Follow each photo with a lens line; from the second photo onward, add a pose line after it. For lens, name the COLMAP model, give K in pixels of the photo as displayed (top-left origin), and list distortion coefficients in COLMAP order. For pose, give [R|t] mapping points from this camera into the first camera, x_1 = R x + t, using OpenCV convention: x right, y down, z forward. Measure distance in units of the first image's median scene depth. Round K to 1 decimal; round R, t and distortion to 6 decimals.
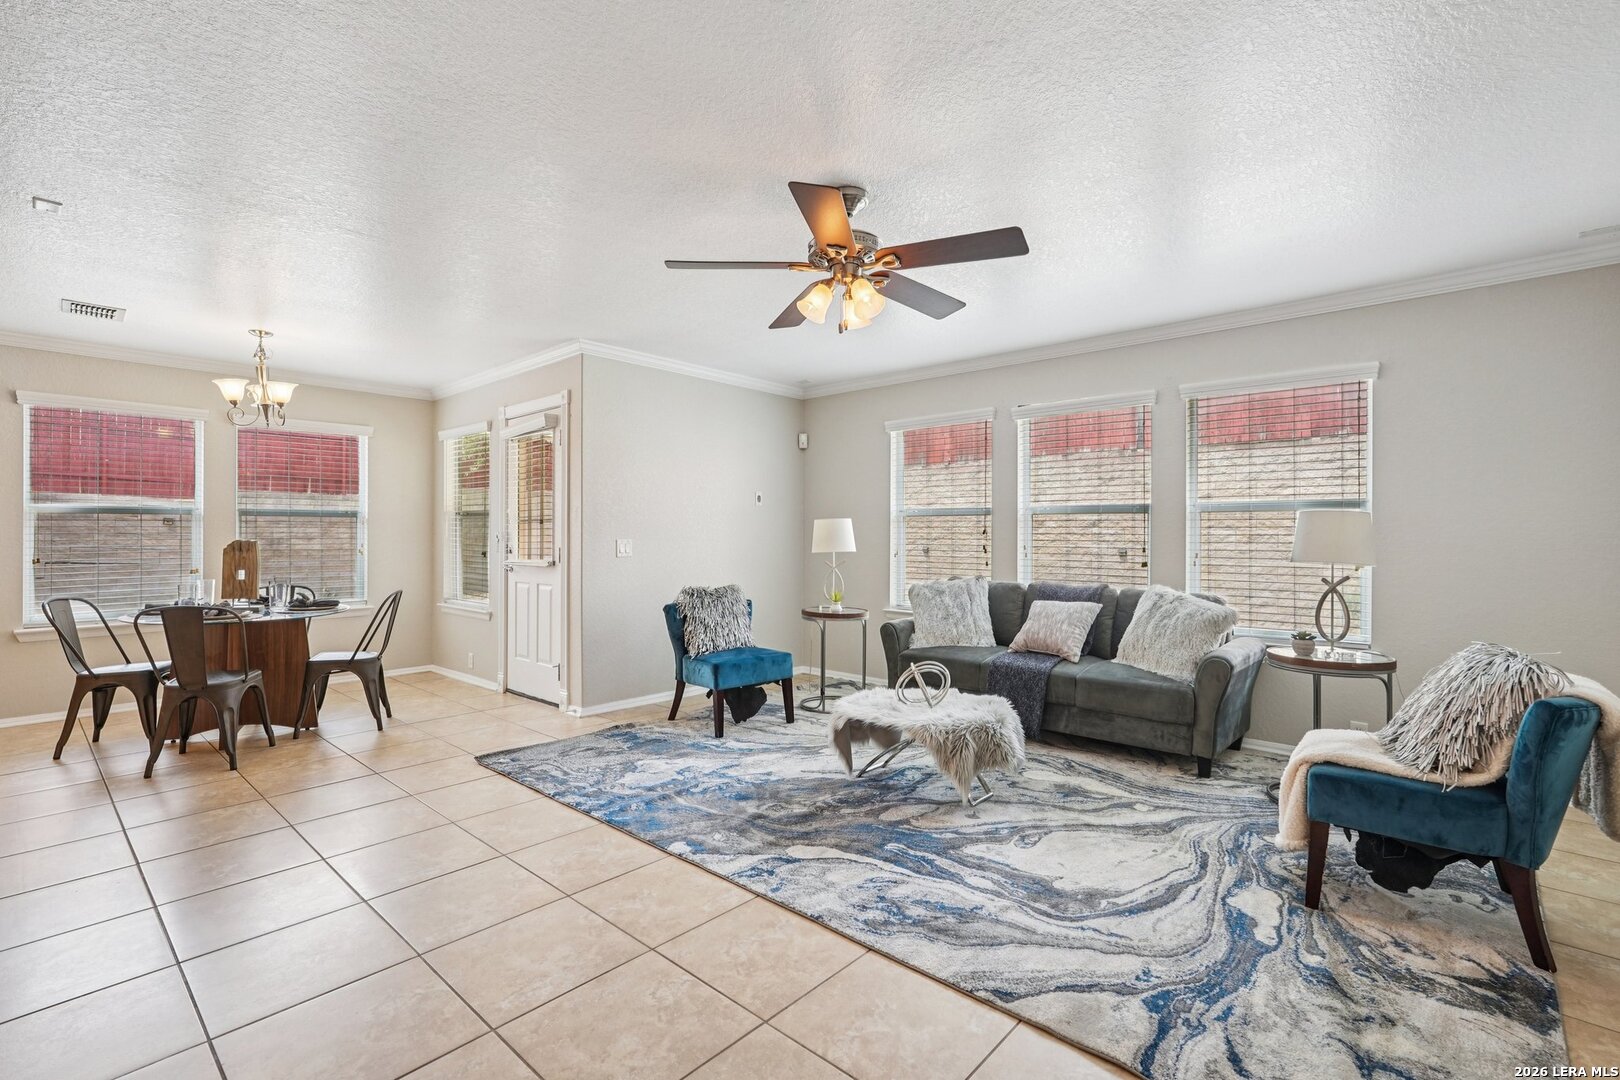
lens RADIAL K [[722.5, 0, 810.7], [0, 722.5, 549.9], [0, 0, 1]] dist [-0.009426, 0.008423]
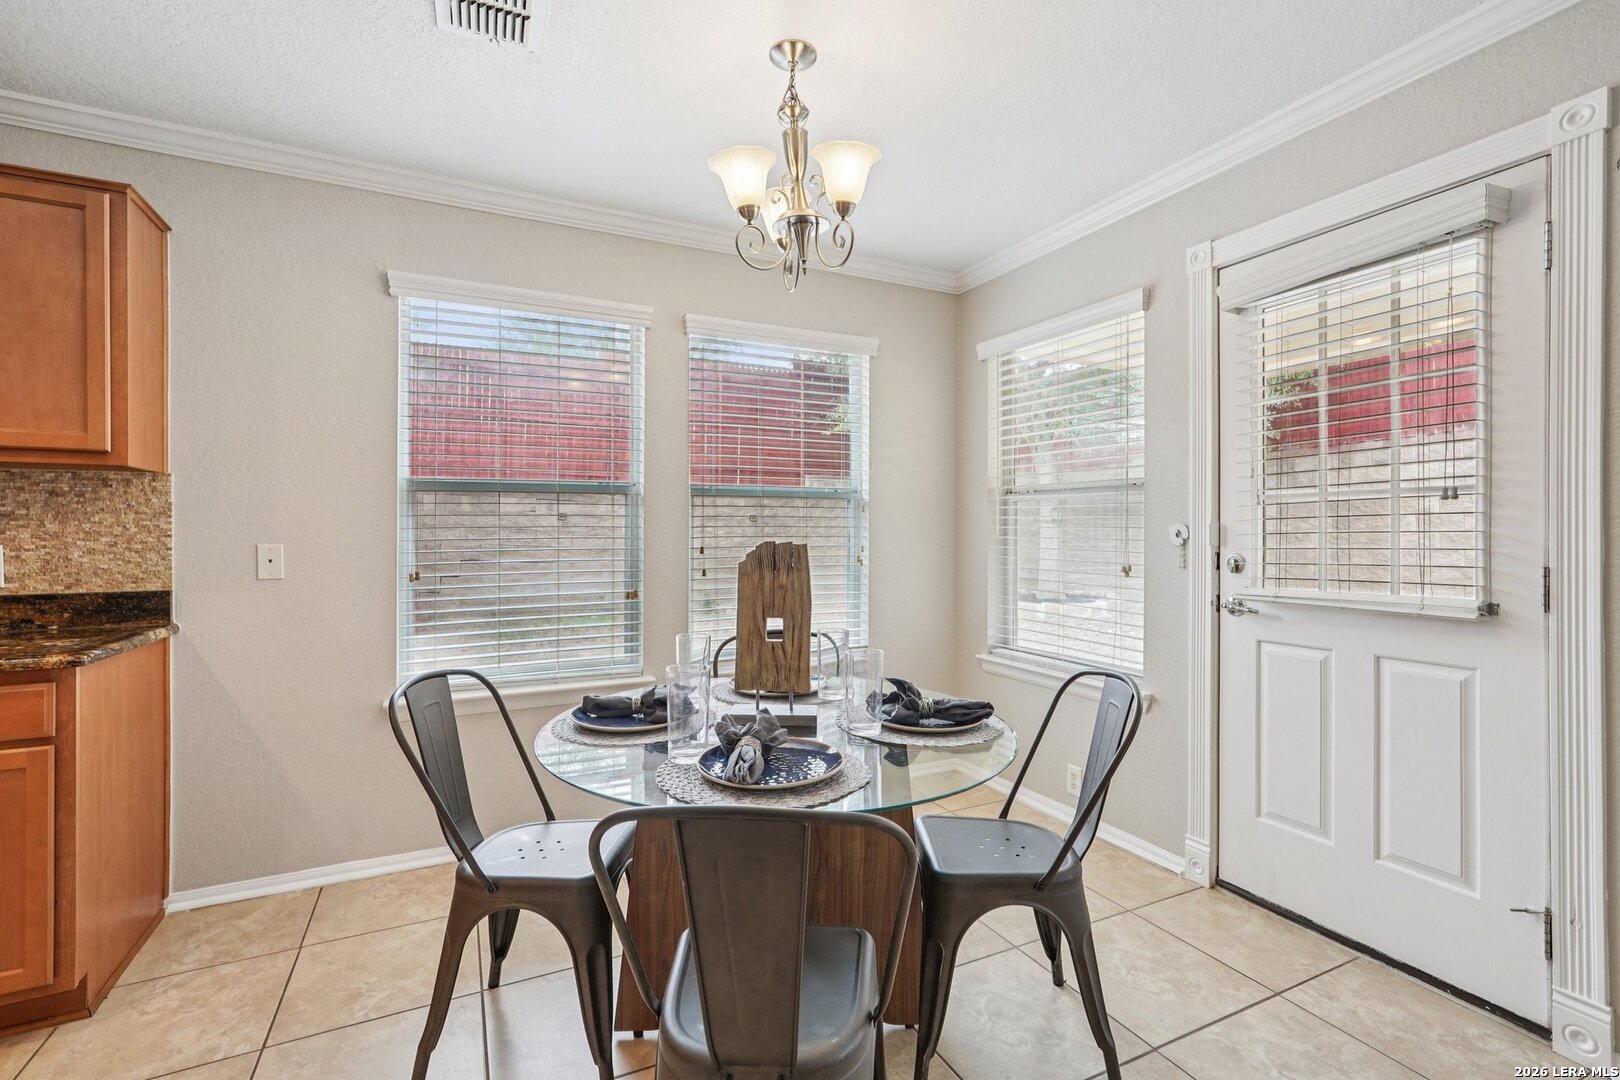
lens RADIAL K [[722.5, 0, 812.5], [0, 722.5, 532.9], [0, 0, 1]] dist [-0.009426, 0.008423]
pose [[0.929419, 0.000383, -0.369026, -0.696500], [-0.006472, 0.999863, -0.015262, -0.014206], [0.368969, 0.016573, 0.929294, 0.709741]]
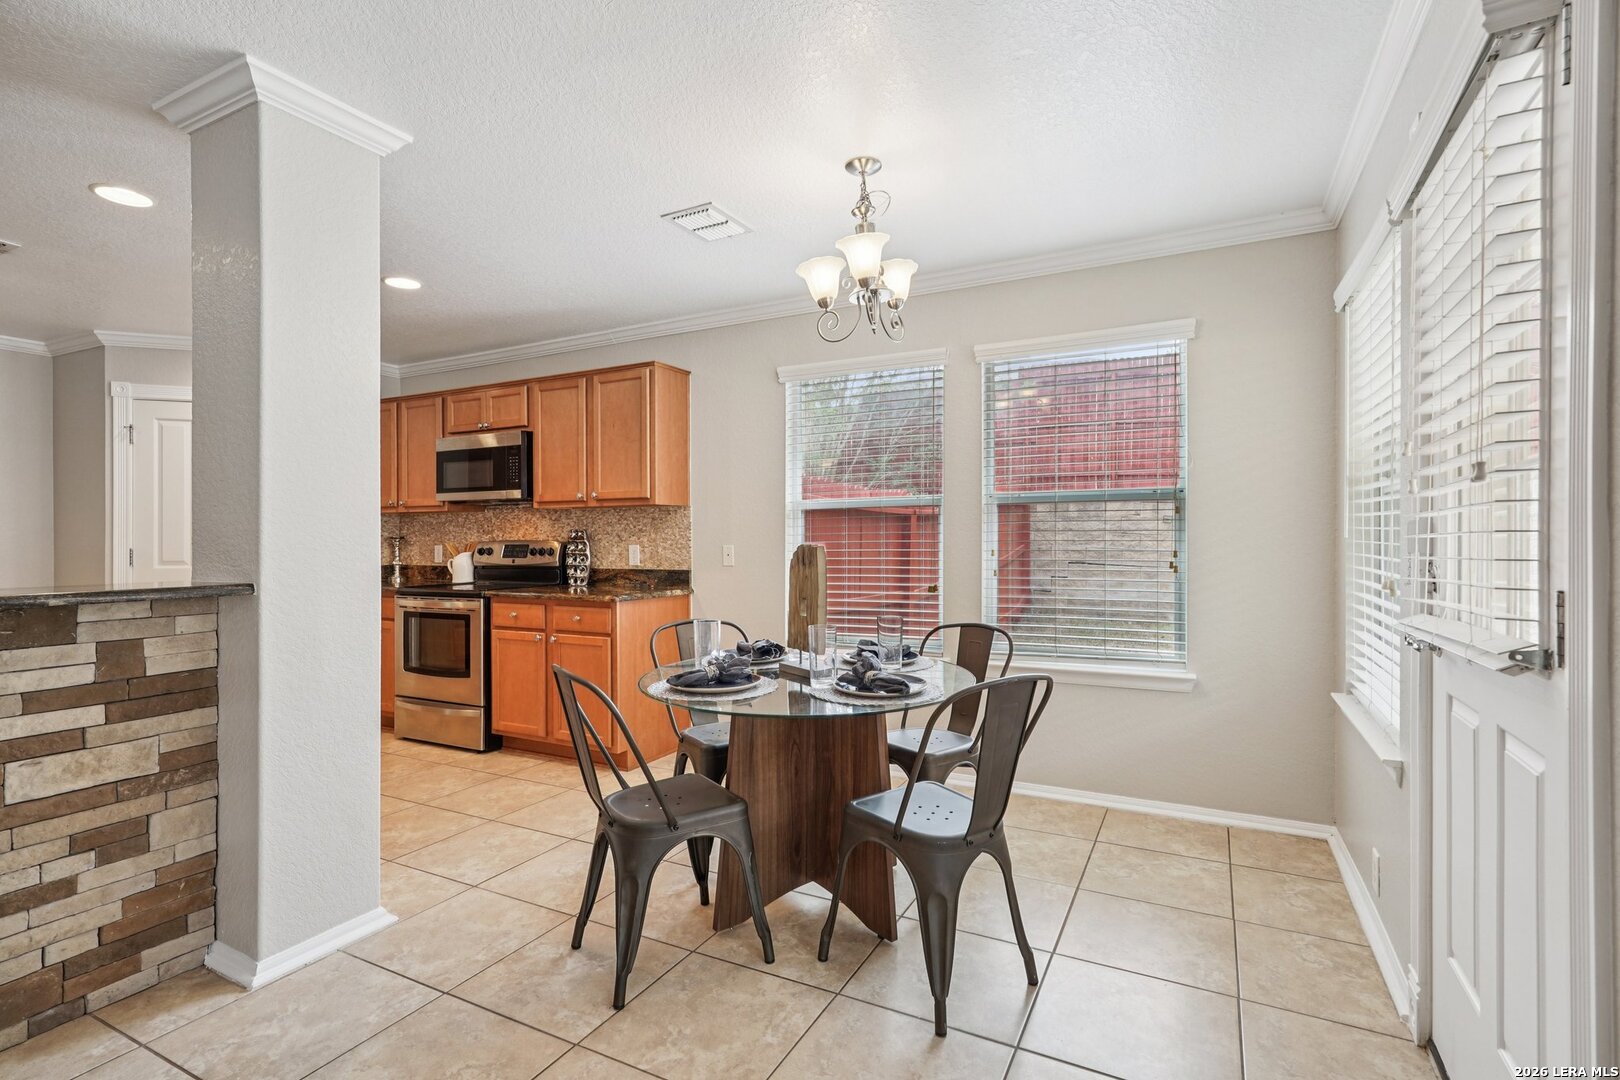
lens RADIAL K [[764.6, 0, 816.8], [0, 764.6, 536.9], [0, 0, 1]] dist [-0.000551, 0.003112]
pose [[0.257498, -0.002858, -0.966275, -0.248831], [-0.011401, 0.999917, -0.005996, -0.017831], [0.966212, 0.012560, 0.257444, 0.952031]]
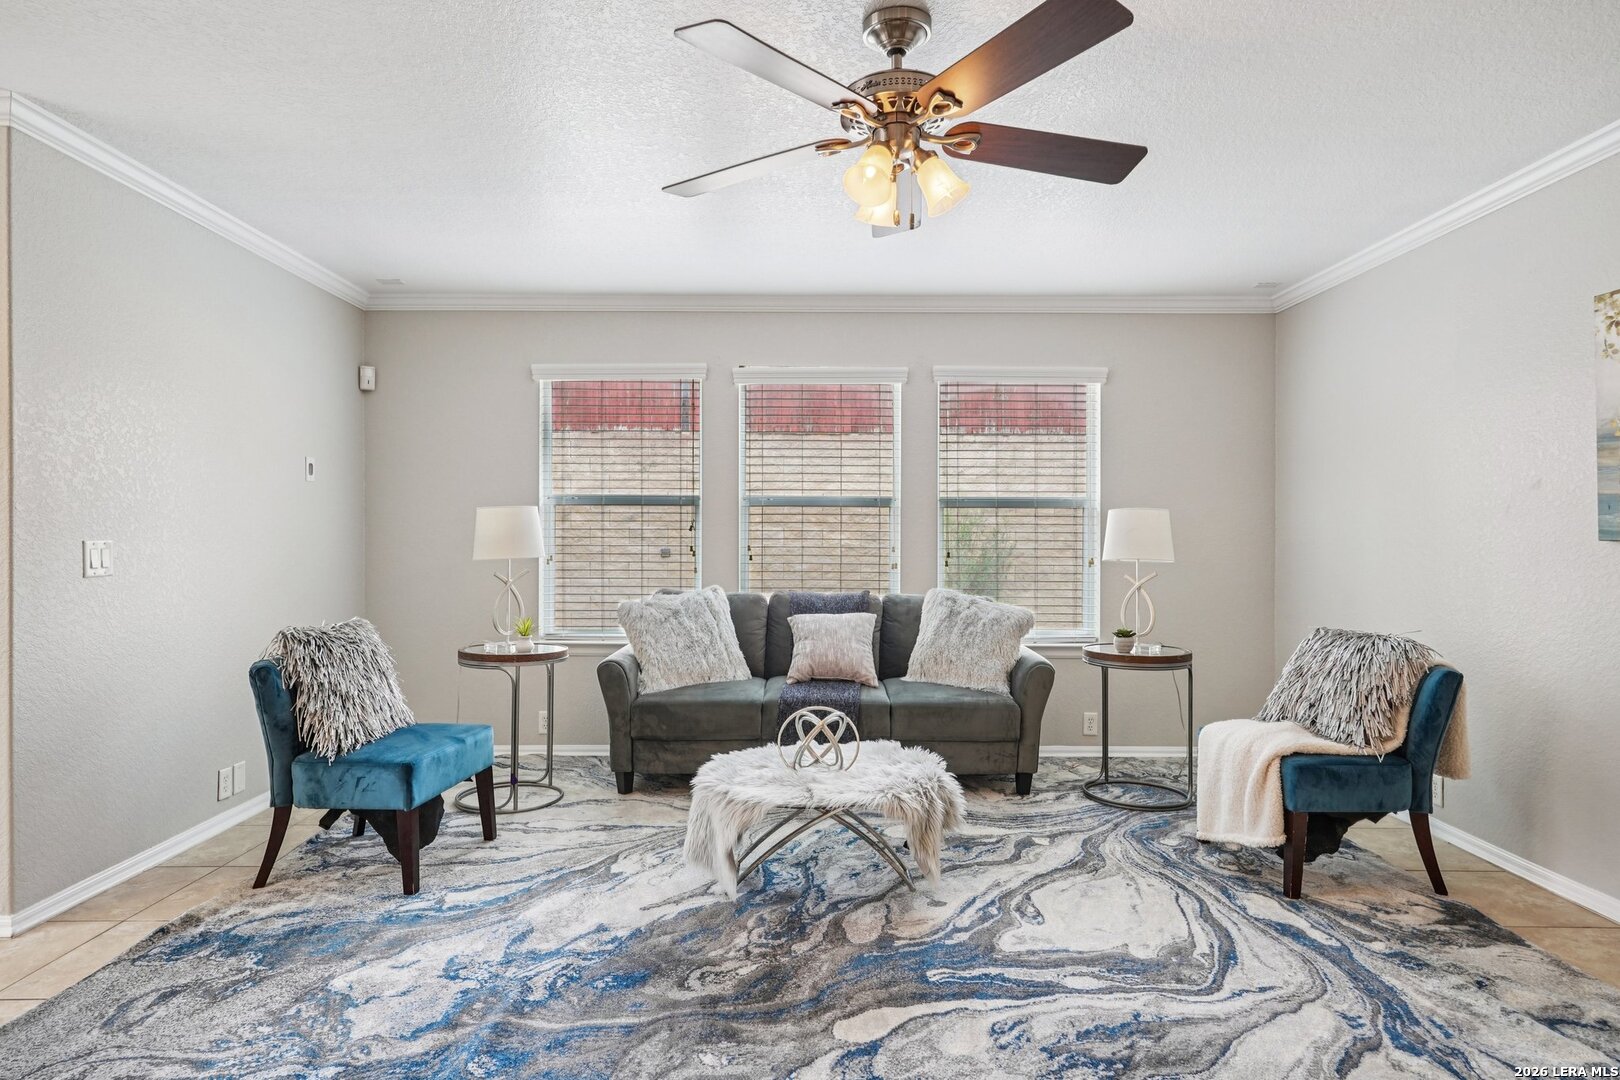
lens RADIAL K [[897.6, 0, 802.6], [0, 897.6, 545.8], [0, 0, 1]] dist [0.003912, 0.007995]
pose [[0.744700, -0.008460, 0.667345, -0.402568], [0.011626, 0.999932, -0.000297, -0.005907], [-0.667298, 0.007980, 0.744748, 0.308262]]
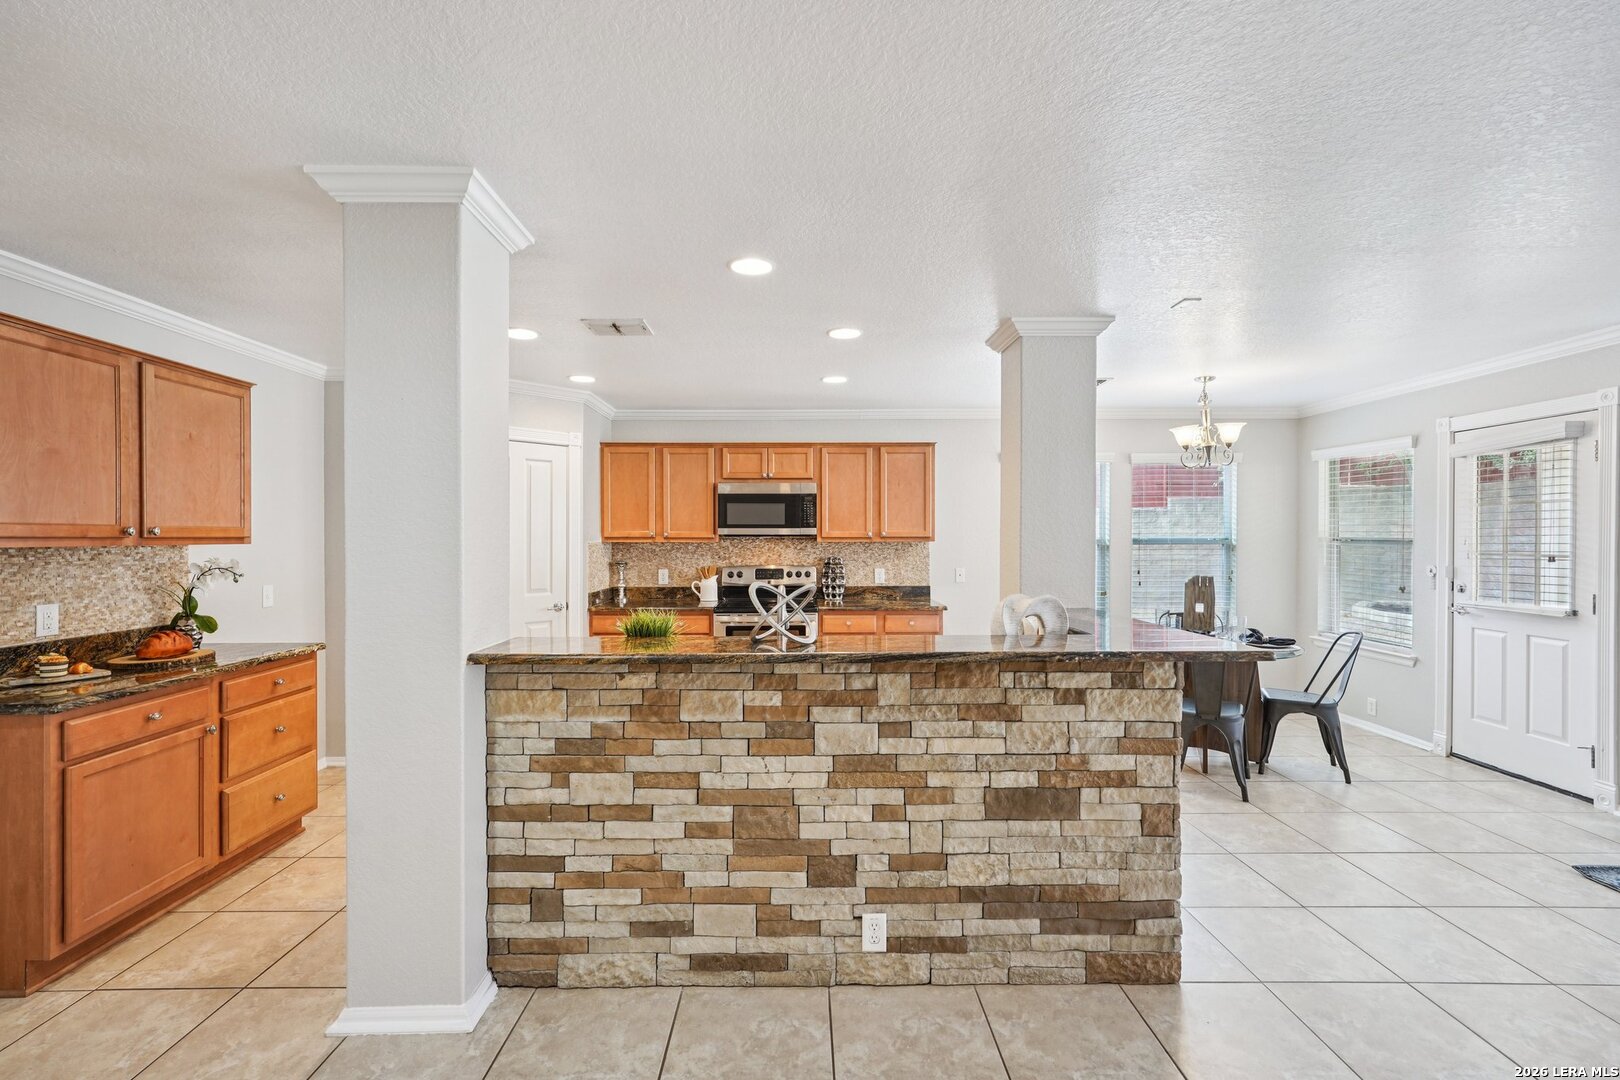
lens RADIAL K [[722.5, 0, 802.7], [0, 722.5, 539.4], [0, 0, 1]] dist [-0.009426, 0.008423]
pose [[0.673597, 0.003109, -0.739093, -0.442718], [-0.010795, 0.999926, -0.005632, -0.060740], [0.739020, 0.011772, 0.673580, -0.175568]]
